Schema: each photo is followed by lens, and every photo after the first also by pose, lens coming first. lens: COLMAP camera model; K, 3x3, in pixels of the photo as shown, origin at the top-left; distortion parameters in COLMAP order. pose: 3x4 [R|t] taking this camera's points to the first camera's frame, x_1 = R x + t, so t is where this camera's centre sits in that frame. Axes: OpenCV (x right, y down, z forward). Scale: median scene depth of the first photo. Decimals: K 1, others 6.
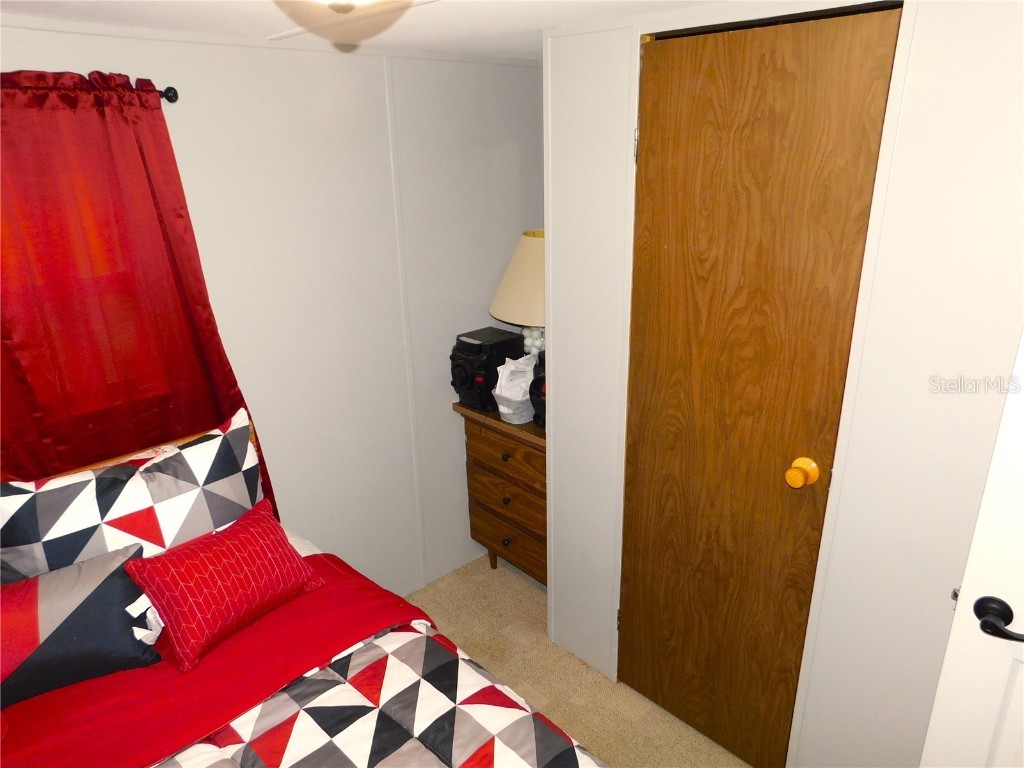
lens RADIAL K [[695.5, 0, 512.0], [0, 695.5, 384.0], [0, 0, 1]] dist [0.003056, 0.002934]
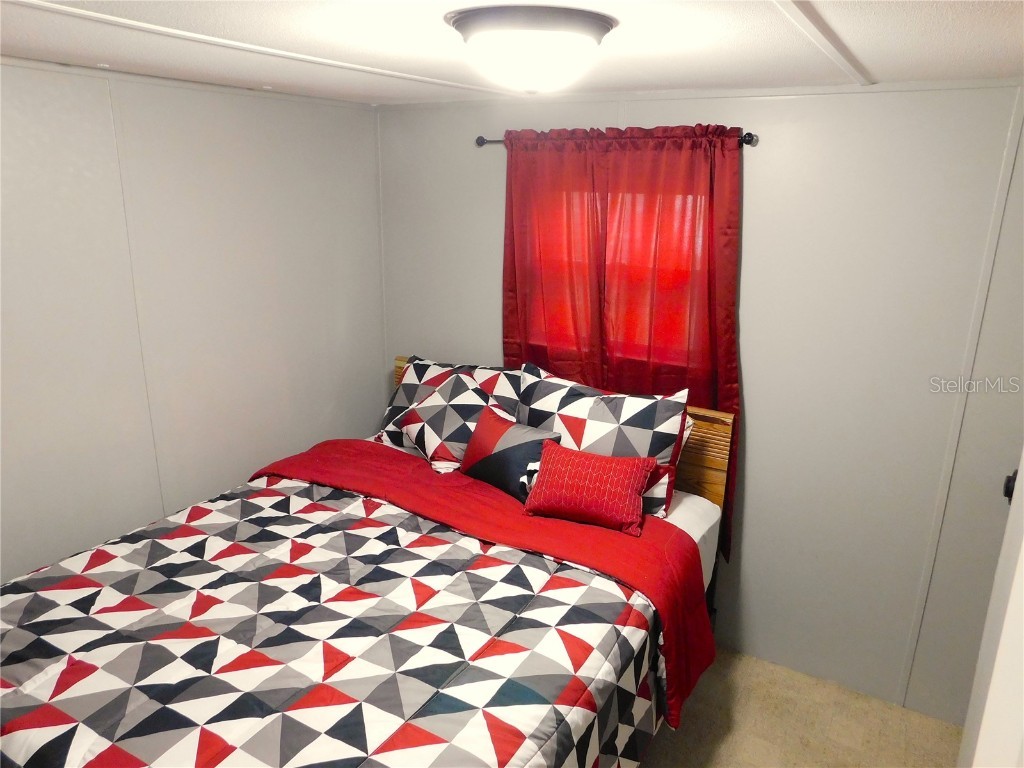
lens RADIAL K [[718.9, 0, 512.0], [0, 718.9, 384.0], [0, 0, 1]] dist [-0.000342, 0.004992]
pose [[0.267274, 0.293517, -0.917830, 0.801570], [-0.348313, 0.917507, 0.191984, -0.126716], [0.898467, 0.268380, 0.347461, 0.327375]]
